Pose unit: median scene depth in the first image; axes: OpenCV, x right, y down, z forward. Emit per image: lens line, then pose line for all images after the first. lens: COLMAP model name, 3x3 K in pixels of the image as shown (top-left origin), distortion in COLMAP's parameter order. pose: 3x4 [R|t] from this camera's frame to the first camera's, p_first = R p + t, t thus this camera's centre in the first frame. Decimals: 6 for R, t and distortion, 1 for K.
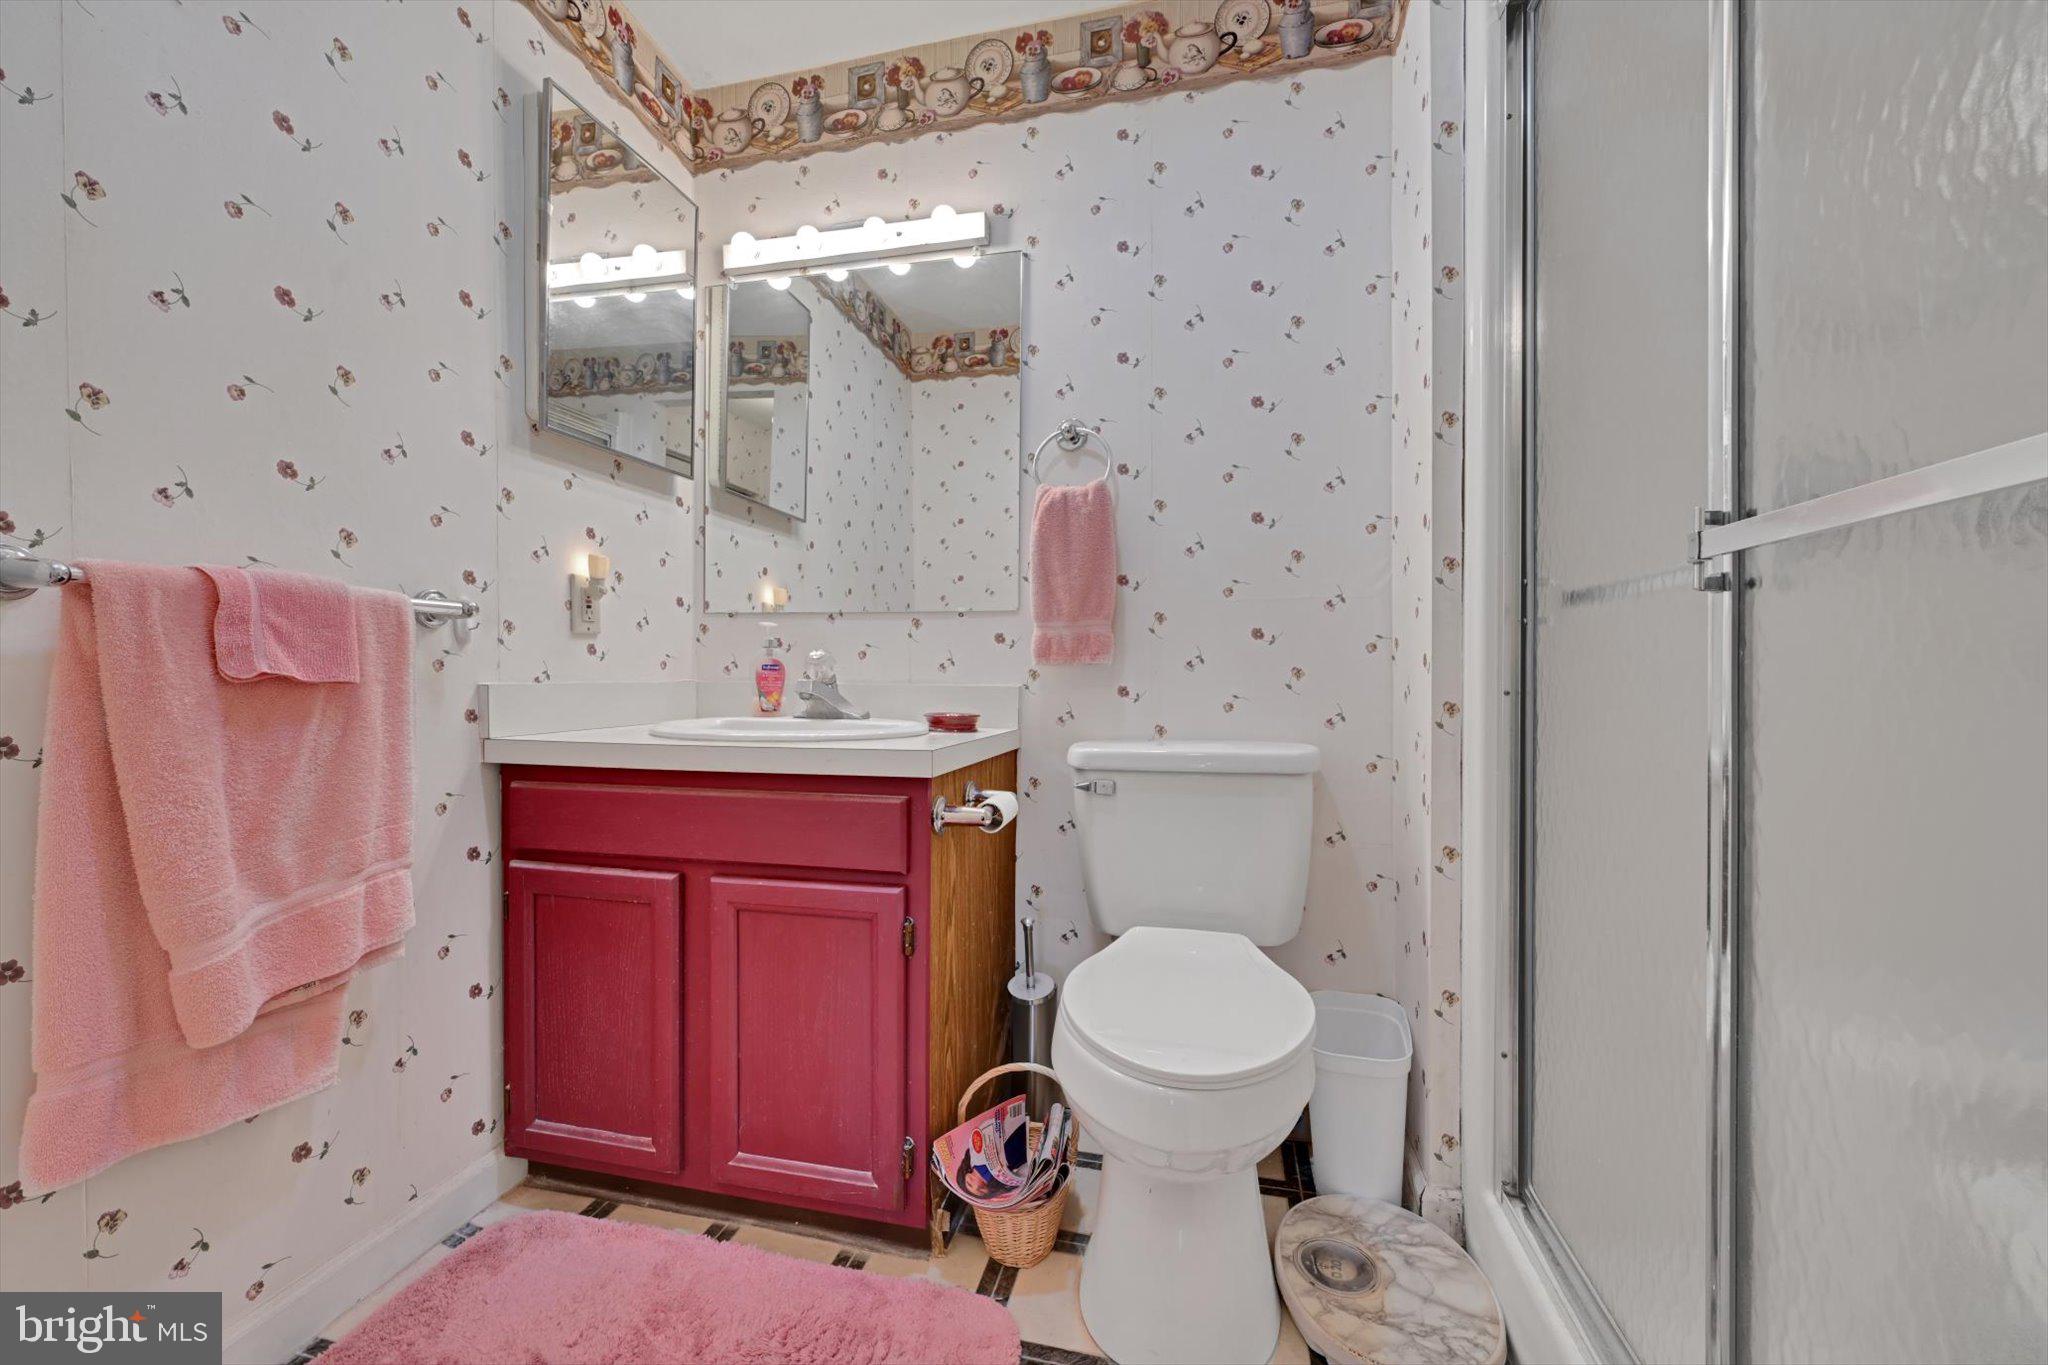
lens RADIAL K [[828.3, 0, 1021.4], [0, 828.3, 685.9], [0, 0, 1]] dist [-0.002464, 0.000161]
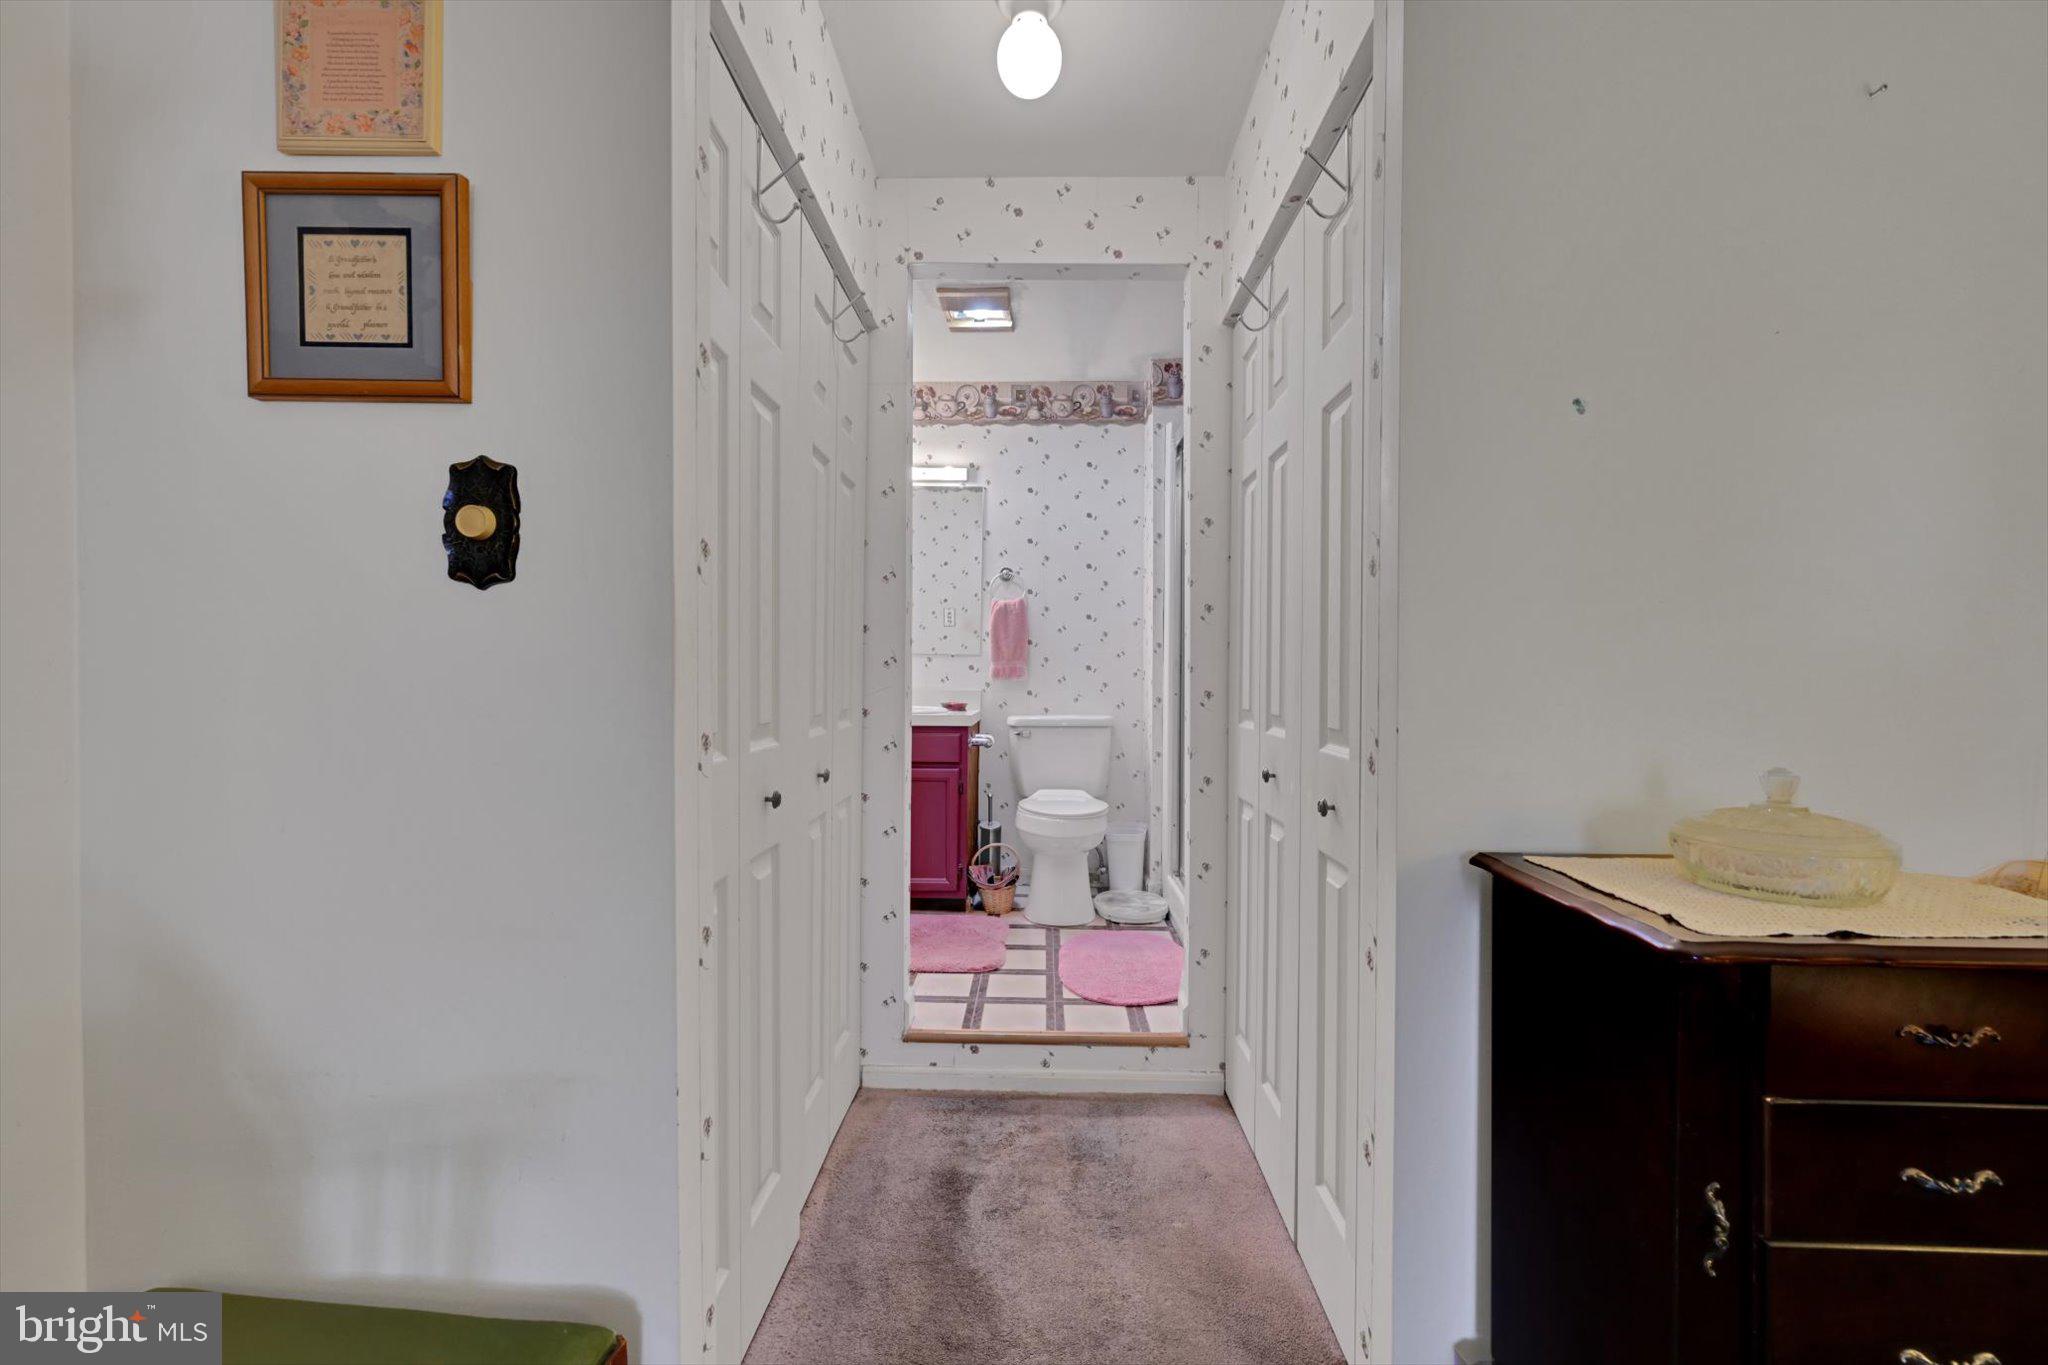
lens RADIAL K [[828.3, 0, 1035.3], [0, 828.3, 686.4], [0, 0, 1]] dist [-0.002464, 0.000161]
pose [[0.976566, 0.002340, 0.215205, -0.347472], [-0.003922, 0.999968, 0.006925, -0.026024], [-0.215182, -0.007607, 0.976544, -1.191307]]
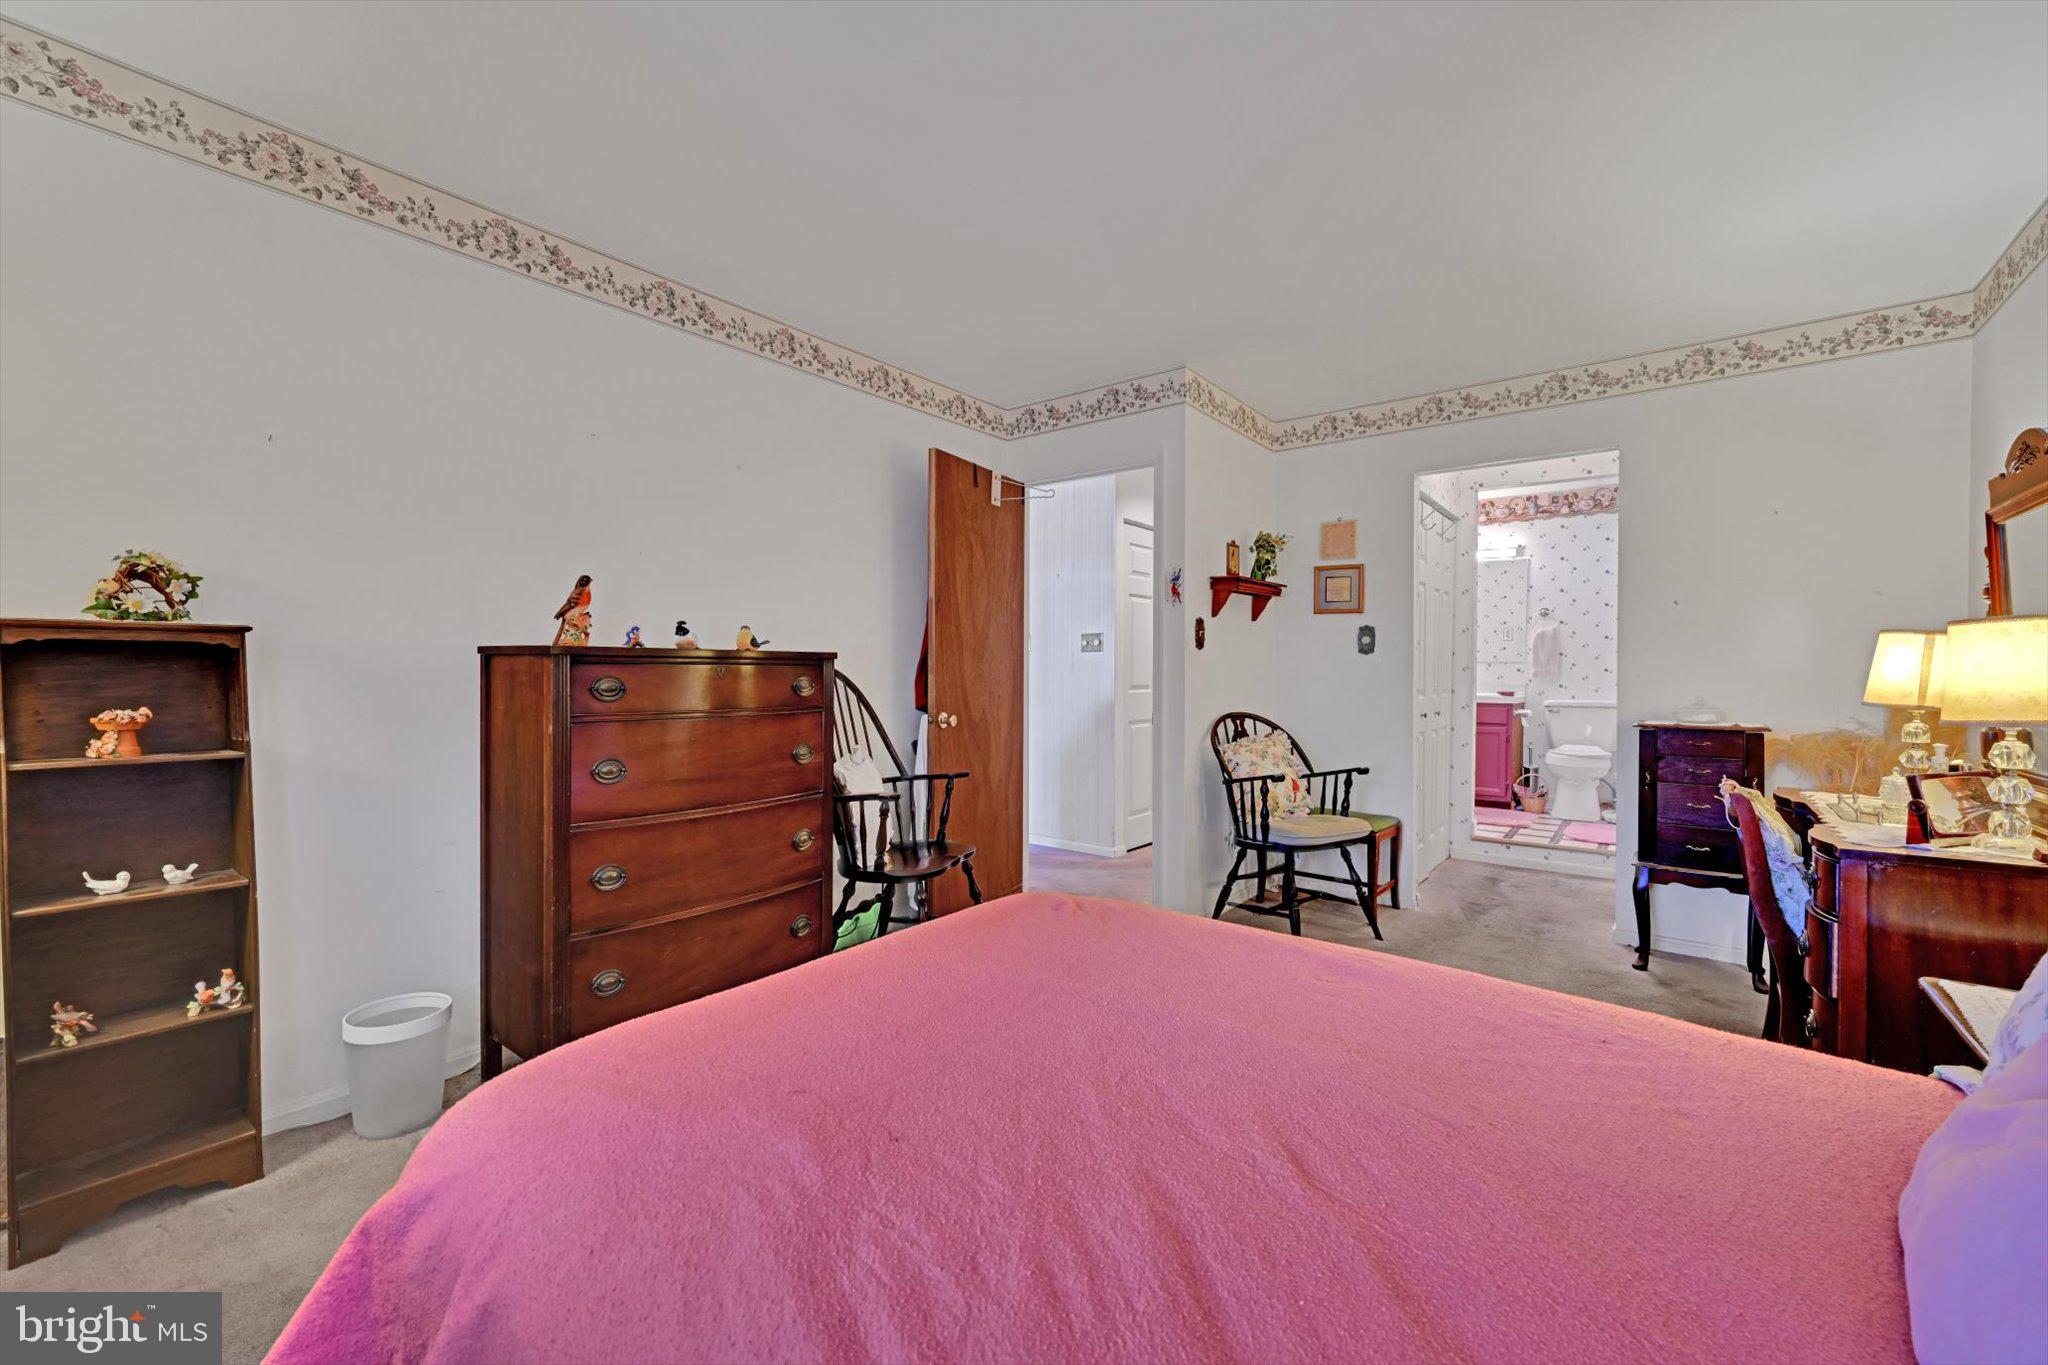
lens RADIAL K [[828.3, 0, 1014.5], [0, 828.3, 673.3], [0, 0, 1]] dist [-0.002464, 0.000161]
pose [[0.903577, 0.008157, -0.428348, -0.481682], [-0.009998, 0.999948, -0.002047, -0.016423], [0.428309, 0.006132, 0.903611, -3.243375]]
